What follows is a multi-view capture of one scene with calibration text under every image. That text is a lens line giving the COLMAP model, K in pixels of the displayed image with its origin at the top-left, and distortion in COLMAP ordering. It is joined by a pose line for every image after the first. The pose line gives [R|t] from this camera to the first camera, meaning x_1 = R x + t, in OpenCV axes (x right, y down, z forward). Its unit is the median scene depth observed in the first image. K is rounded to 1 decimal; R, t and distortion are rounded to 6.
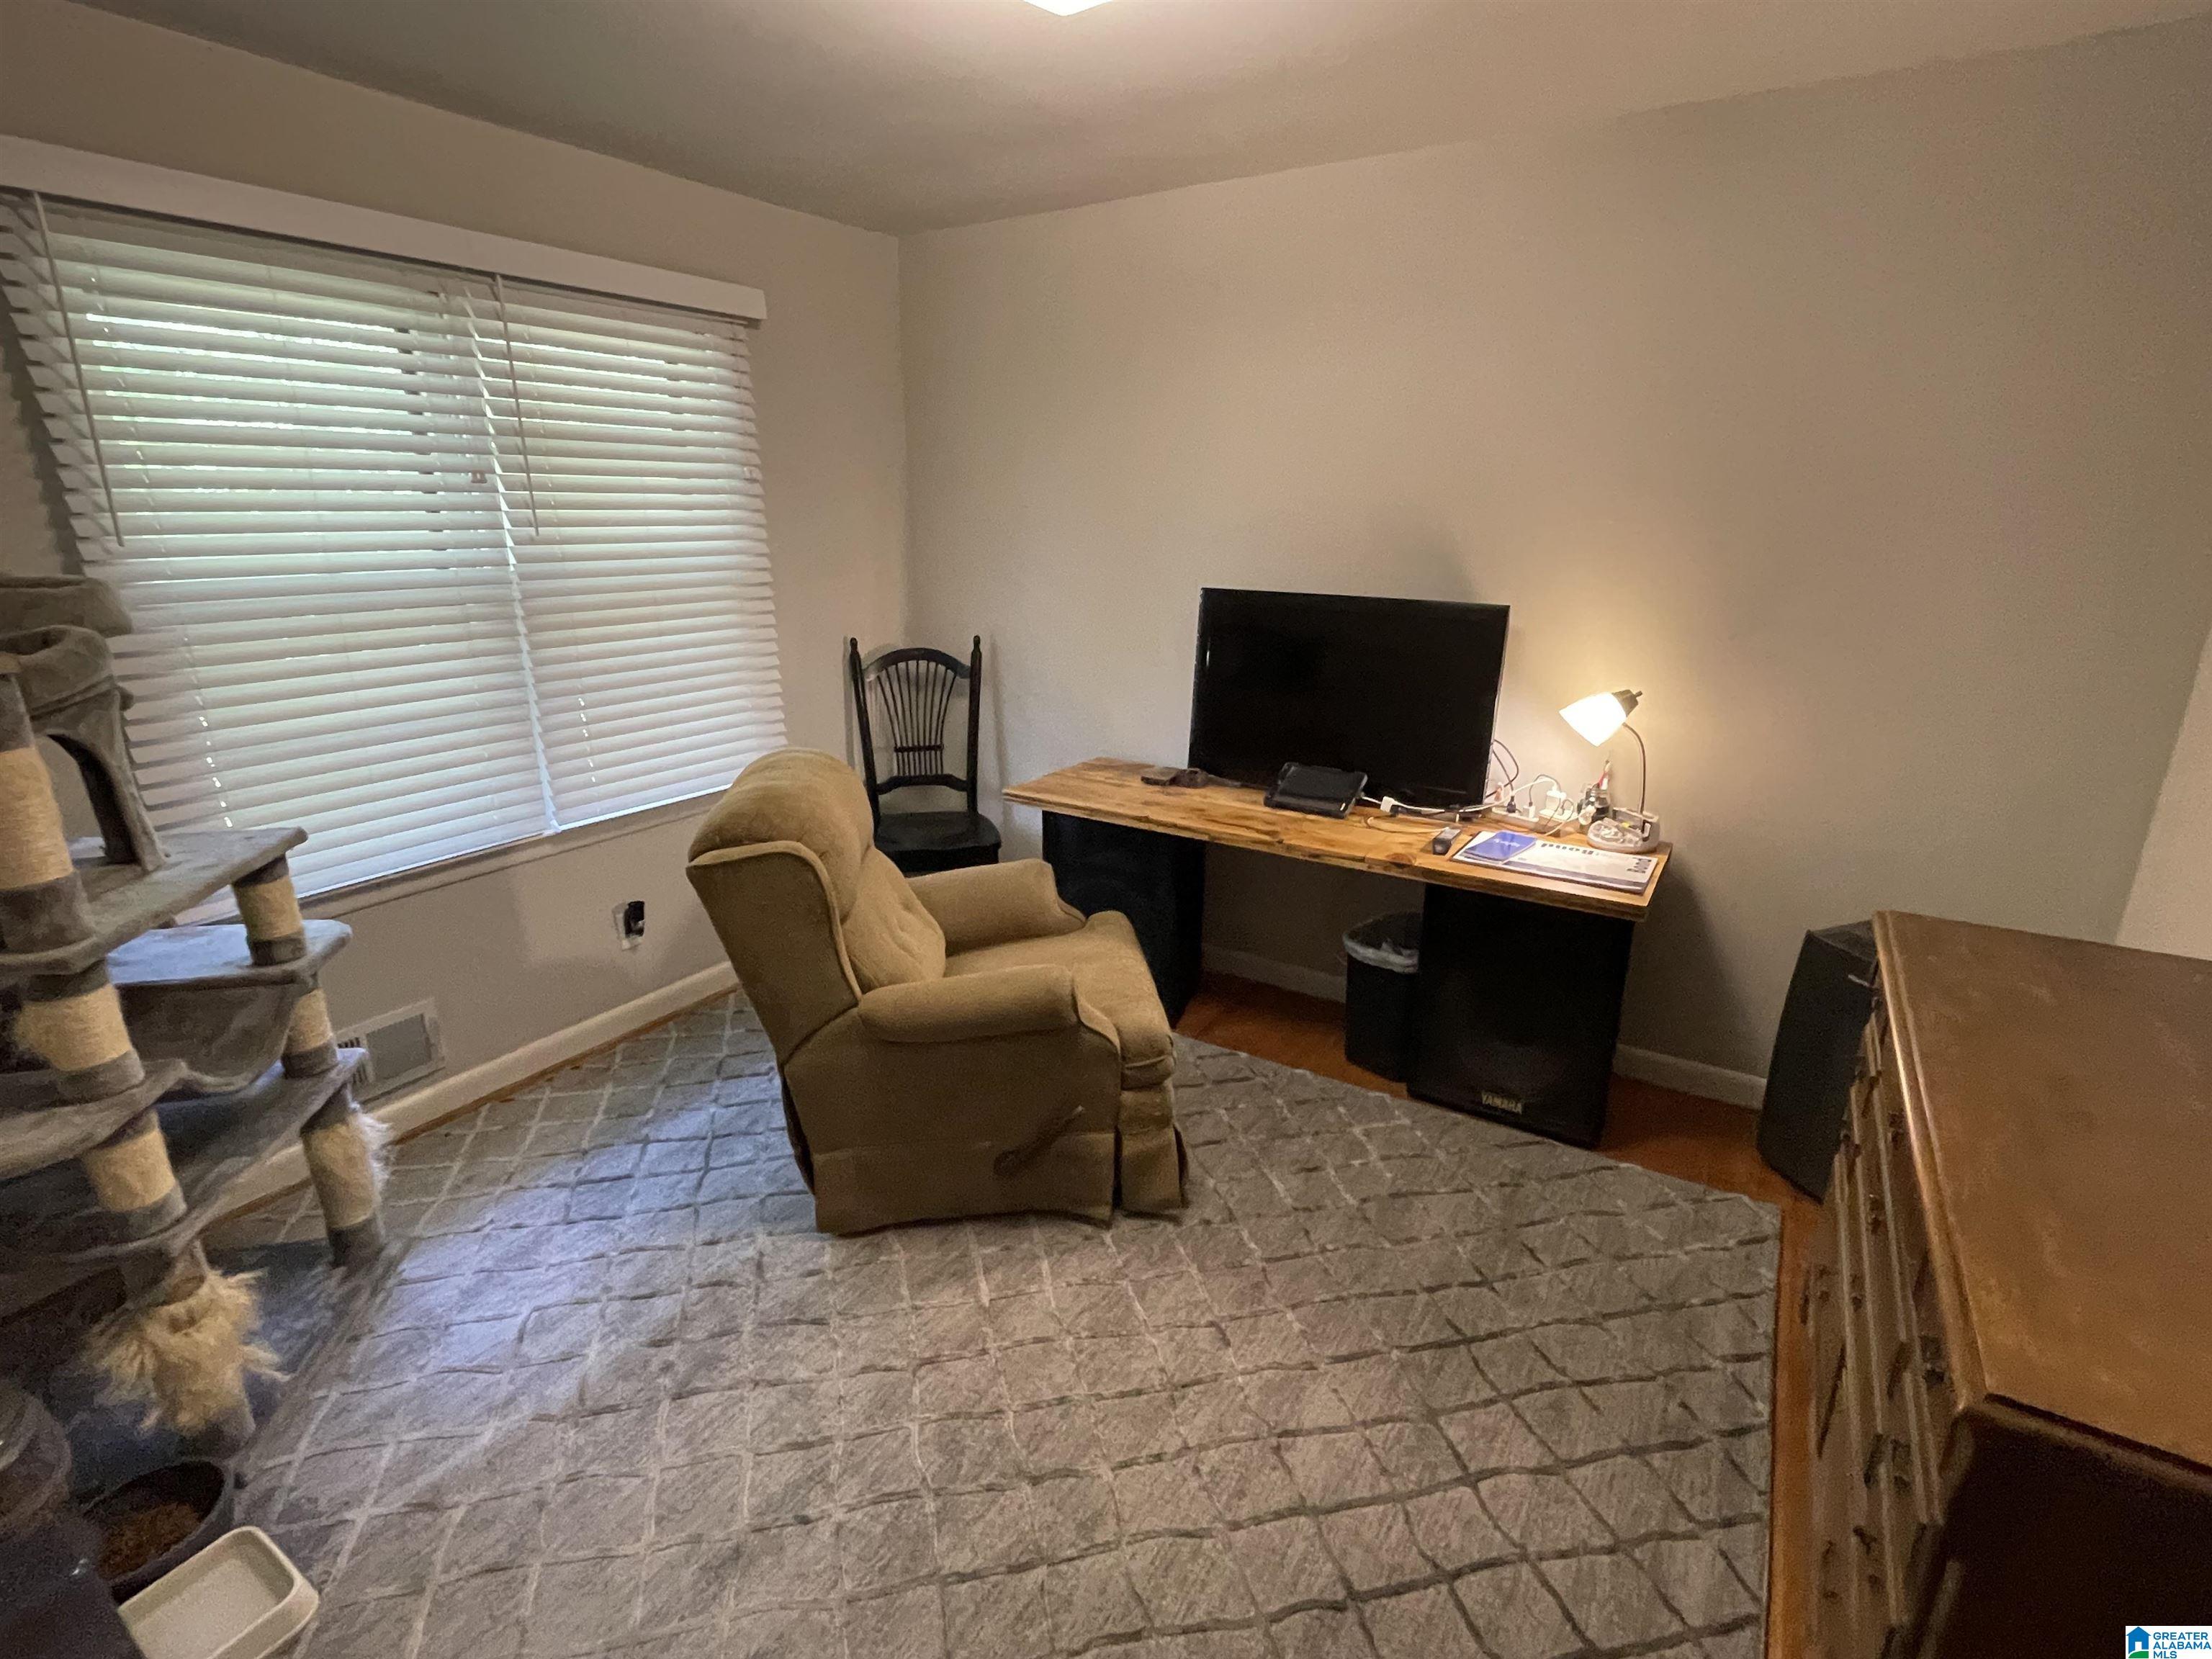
lens RADIAL K [[1075.3, 0, 1106.0], [0, 1075.3, 829.5], [0, 0, 1]] dist [-0.000216, -0.000071]
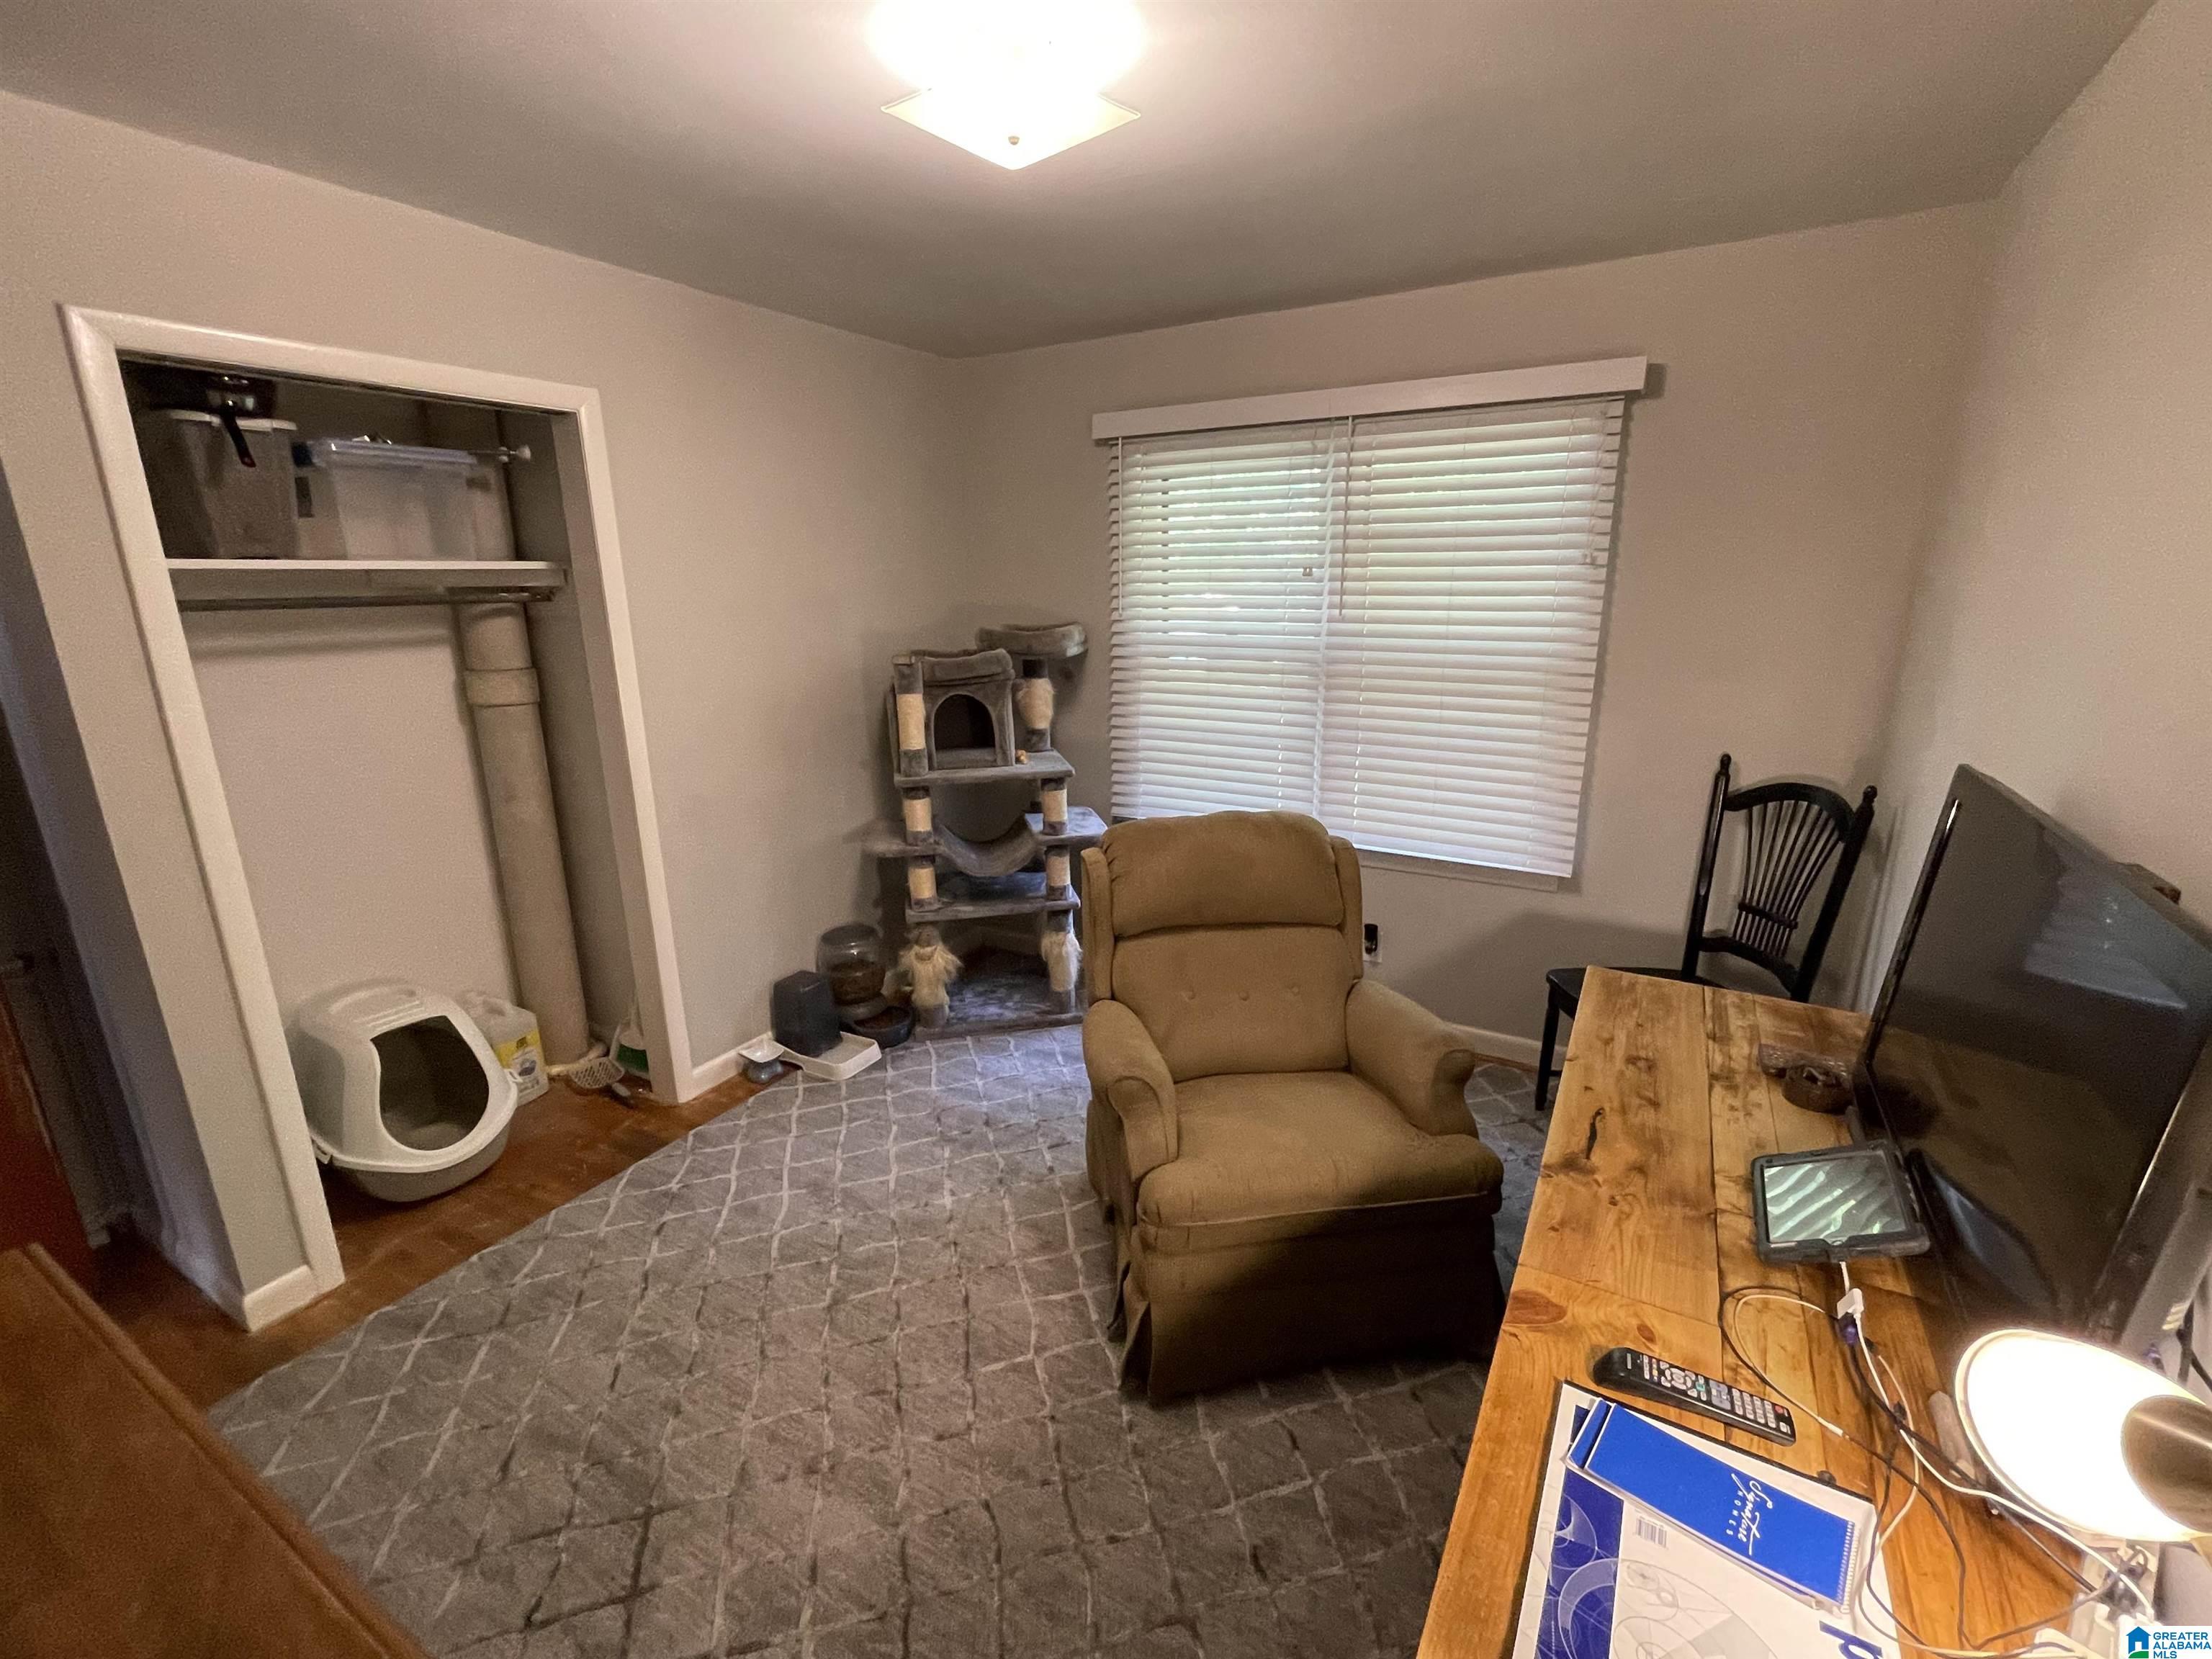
lens RADIAL K [[960.3, 0, 1106.0], [0, 960.3, 829.5], [0, 0, 1]] dist [-0.000410, 0.000023]
pose [[0.029543, 0.254355, -0.966660, 0.578731], [-0.277773, 0.931079, 0.236503, -0.210590], [0.960192, 0.261525, 0.098160, 0.630296]]
